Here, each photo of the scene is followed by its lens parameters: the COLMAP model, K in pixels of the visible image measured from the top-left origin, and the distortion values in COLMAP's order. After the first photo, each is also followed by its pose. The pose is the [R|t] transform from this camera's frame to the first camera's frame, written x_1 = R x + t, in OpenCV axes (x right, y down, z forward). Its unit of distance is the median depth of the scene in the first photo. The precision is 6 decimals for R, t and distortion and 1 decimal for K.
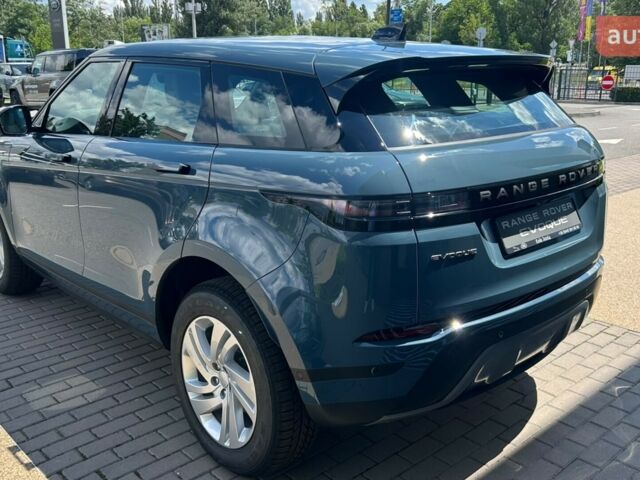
lens RADIAL K [[647.4, 0, 320.0], [0, 647.4, 240.0], [0, 0, 1]] dist [0.017022, -0.009116]
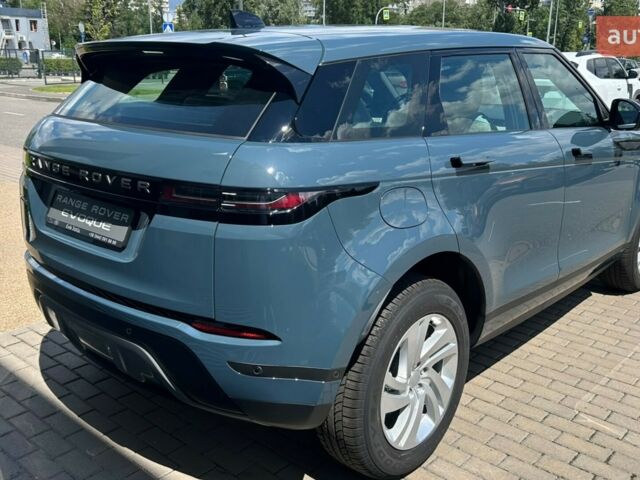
lens RADIAL K [[626.2, 0, 319.4], [0, 626.2, 256.7], [0, 0, 1]] dist [0.051279, -0.007929]
pose [[0.112117, 0.299990, -0.947331, 1.261699], [-0.273512, 0.925834, 0.260813, -0.303170], [0.955312, 0.229865, 0.185852, 1.144340]]
